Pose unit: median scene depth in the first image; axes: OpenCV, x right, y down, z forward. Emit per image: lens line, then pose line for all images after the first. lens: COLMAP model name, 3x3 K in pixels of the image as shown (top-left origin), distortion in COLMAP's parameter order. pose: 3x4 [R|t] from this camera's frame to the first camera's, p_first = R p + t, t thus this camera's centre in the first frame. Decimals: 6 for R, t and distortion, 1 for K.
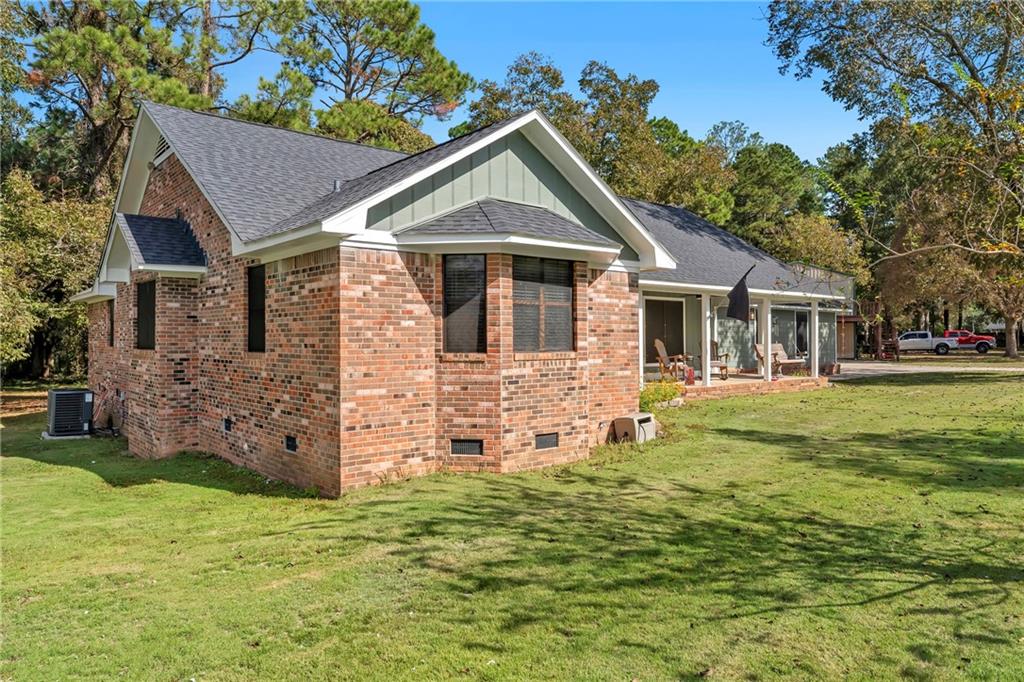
lens RADIAL K [[683.3, 0, 511.4], [0, 683.3, 333.2], [0, 0, 1]] dist [0.001663, 0.001835]
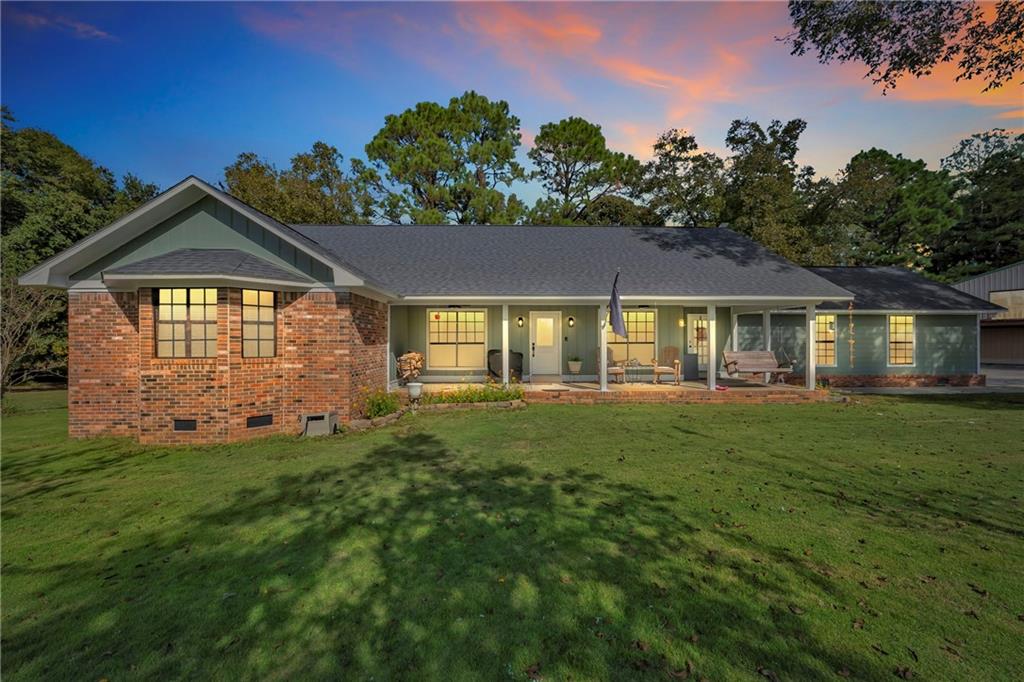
lens RADIAL K [[388.5, 0, 504.6], [0, 388.5, 345.7], [0, 0, 1]] dist [-0.003719, -0.000047]
pose [[0.781736, 0.002854, -0.623602, 0.971609], [0.005834, 0.999912, 0.011889, -0.002369], [0.623582, -0.012932, 0.781651, 0.772124]]
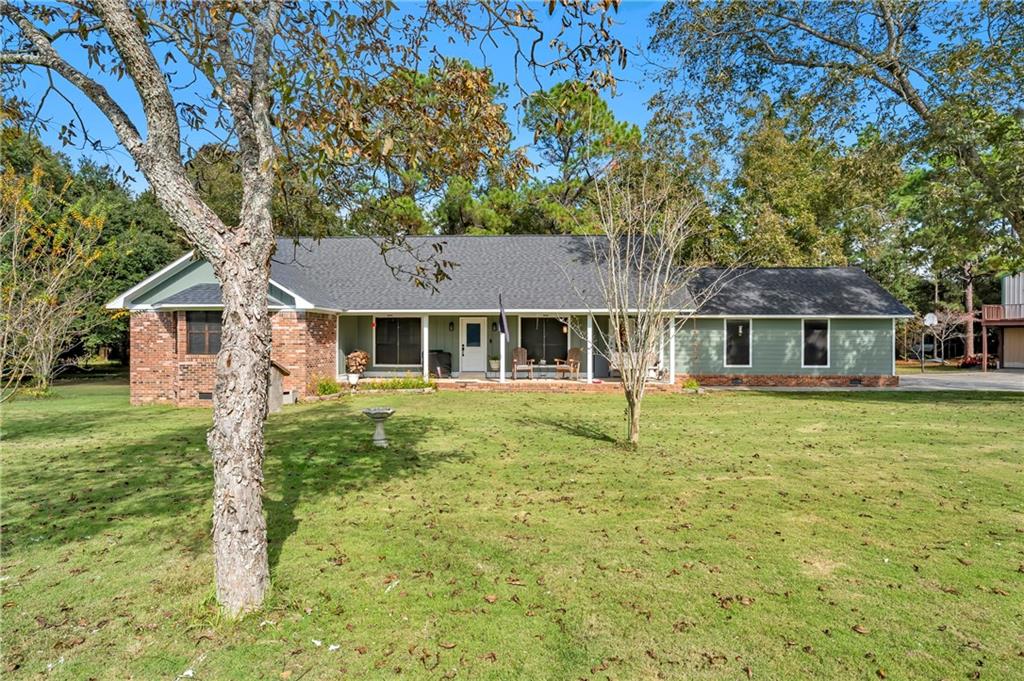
lens RADIAL K [[560.9, 0, 506.6], [0, 560.9, 346.6], [0, 0, 1]] dist [-0.011563, 0.002653]
pose [[0.738384, 0.009826, -0.674309, 1.859881], [0.002418, 0.999849, 0.017217, -0.024284], [0.674376, -0.014343, 0.738248, 0.332945]]
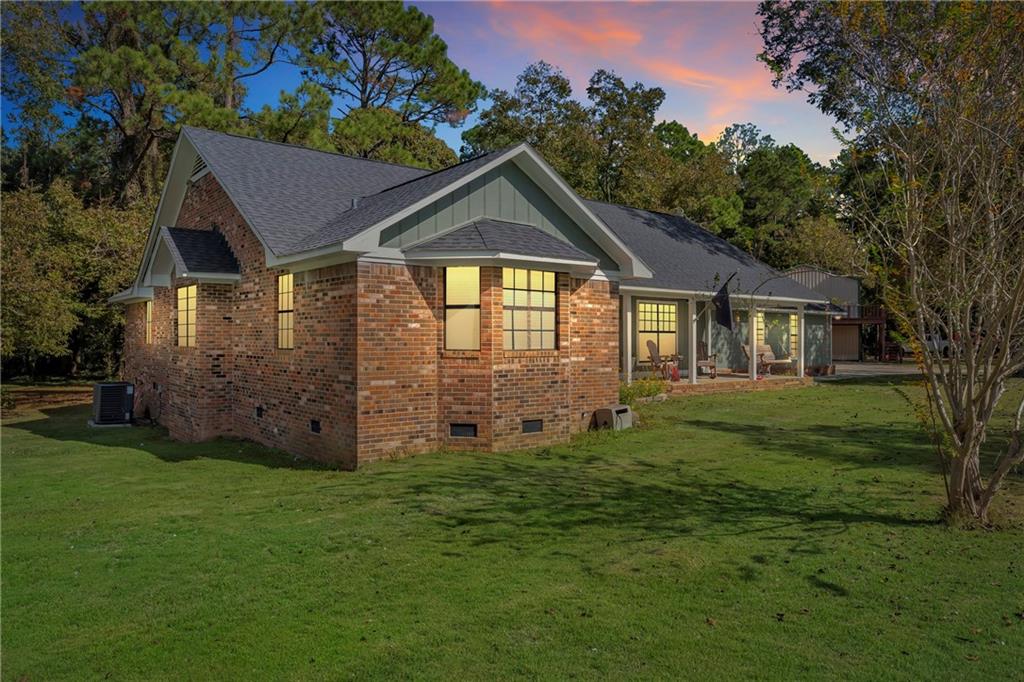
lens RADIAL K [[683.3, 0, 508.6], [0, 683.3, 342.5], [0, 0, 1]] dist [0.001663, 0.001835]
pose [[0.999666, 0.005724, -0.025213, 0.038584], [-0.005381, 0.999892, 0.013651, -0.001725], [0.025289, -0.013510, 0.999589, -0.163892]]
